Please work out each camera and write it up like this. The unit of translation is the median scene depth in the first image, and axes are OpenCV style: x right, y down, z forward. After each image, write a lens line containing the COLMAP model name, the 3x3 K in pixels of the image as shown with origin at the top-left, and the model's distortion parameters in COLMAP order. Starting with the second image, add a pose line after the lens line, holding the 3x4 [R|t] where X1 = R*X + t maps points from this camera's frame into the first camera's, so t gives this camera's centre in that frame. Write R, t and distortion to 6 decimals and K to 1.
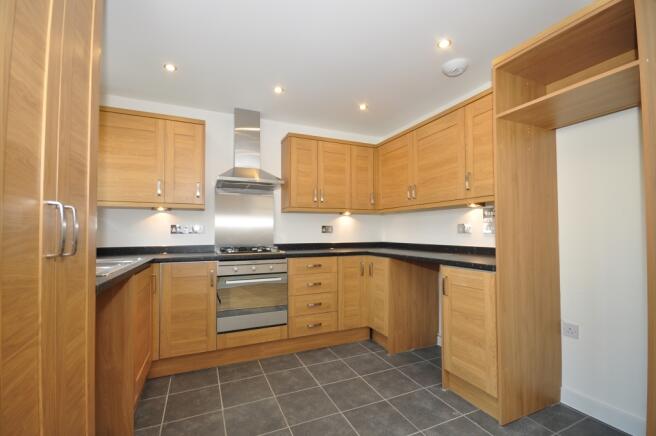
lens RADIAL K [[288.1, 0, 329.9], [0, 288.1, 226.3], [0, 0, 1]] dist [-0.002121, 0.000472]
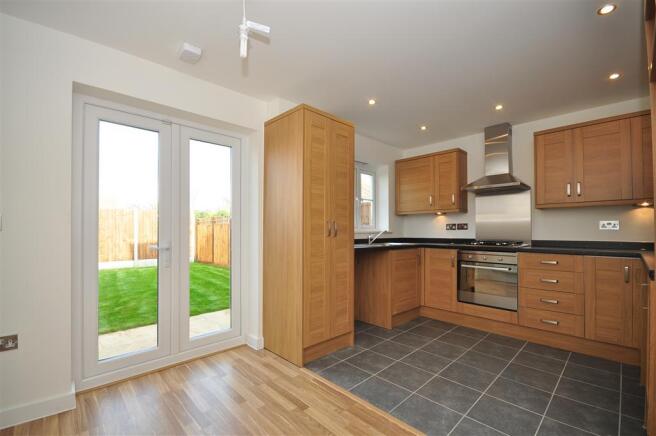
lens RADIAL K [[289.3, 0, 329.0], [0, 289.3, 226.3], [0, 0, 1]] dist [0.003775, -0.000871]
pose [[0.343642, -0.007232, -0.939073, 0.653713], [0.020402, 0.999792, -0.000233, -0.004165], [0.938879, -0.019079, 0.343718, -0.063152]]
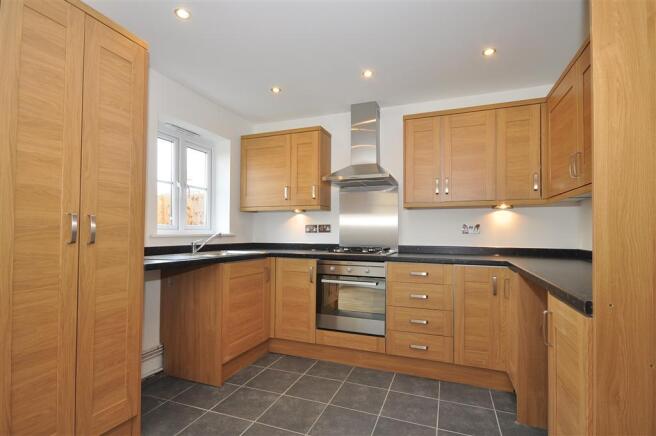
lens RADIAL K [[320.3, 0, 328.8], [0, 320.3, 226.7], [0, 0, 1]] dist [0.003591, 0.001780]
pose [[0.703303, -0.003441, -0.710882, 0.424698], [0.005890, 0.999982, 0.000987, 0.002136], [0.710866, -0.004881, 0.703311, 0.192705]]
